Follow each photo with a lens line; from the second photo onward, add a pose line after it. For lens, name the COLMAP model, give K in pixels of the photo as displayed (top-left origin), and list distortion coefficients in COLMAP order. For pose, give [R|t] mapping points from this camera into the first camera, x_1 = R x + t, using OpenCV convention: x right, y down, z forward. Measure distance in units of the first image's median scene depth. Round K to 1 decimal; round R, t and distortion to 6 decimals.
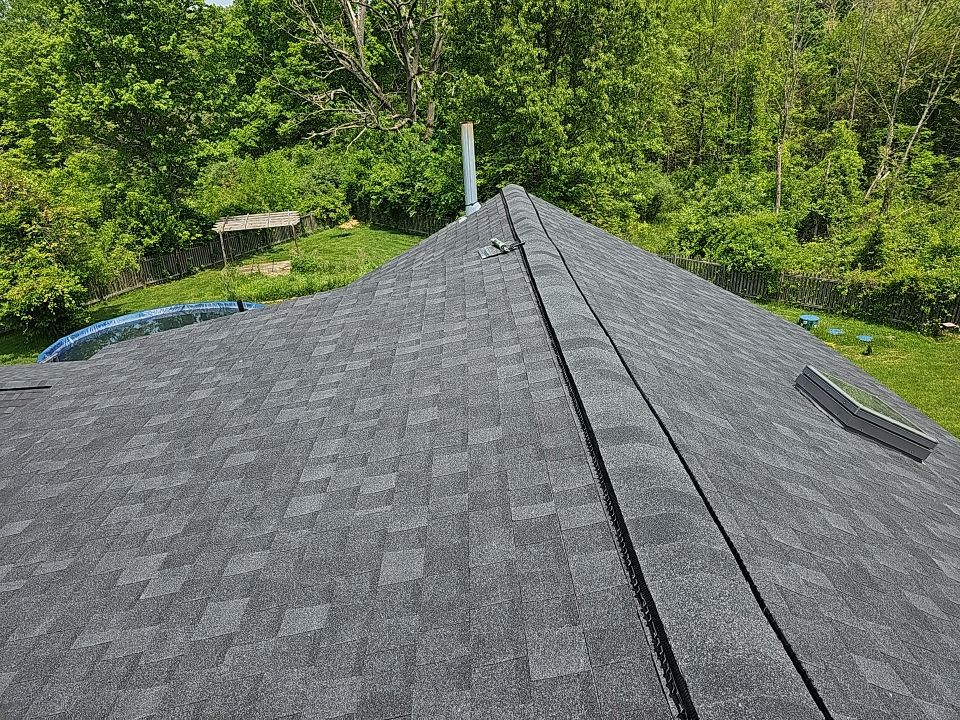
lens RADIAL K [[628.9, 0, 487.1], [0, 628.9, 354.2], [0, 0, 1]] dist [0.057794, -0.057352]
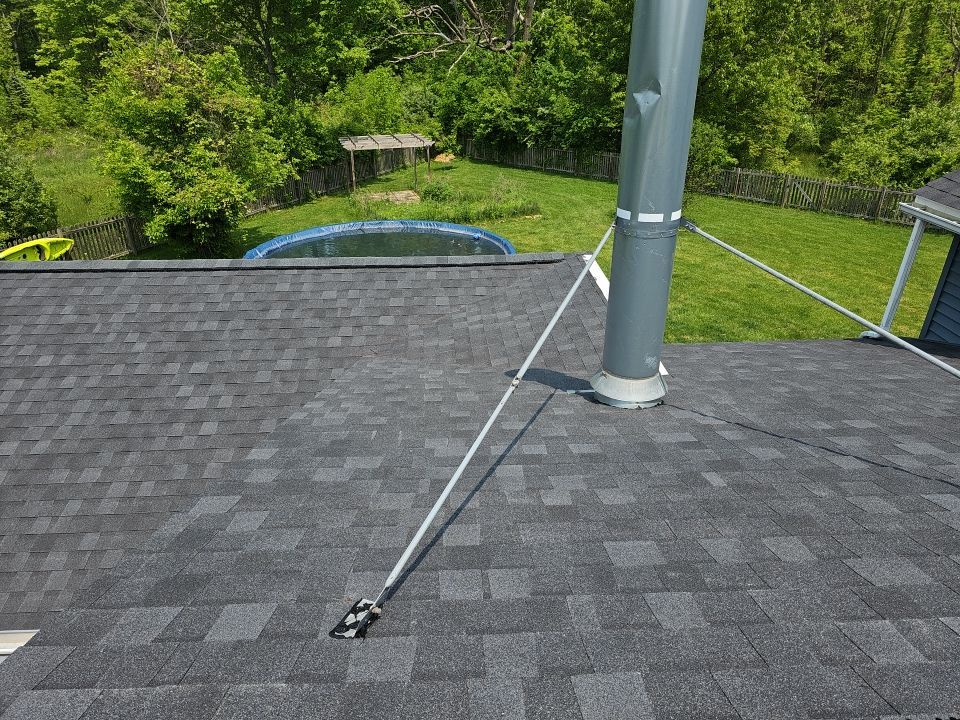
lens RADIAL K [[628.9, 0, 479.2], [0, 628.9, 360.7], [0, 0, 1]] dist [0.057794, -0.057352]
pose [[0.999549, 0.030018, 0.001221, -0.185532], [-0.030033, 0.997352, 0.066230, 0.028958], [0.000771, -0.066236, 0.997804, 0.076542]]
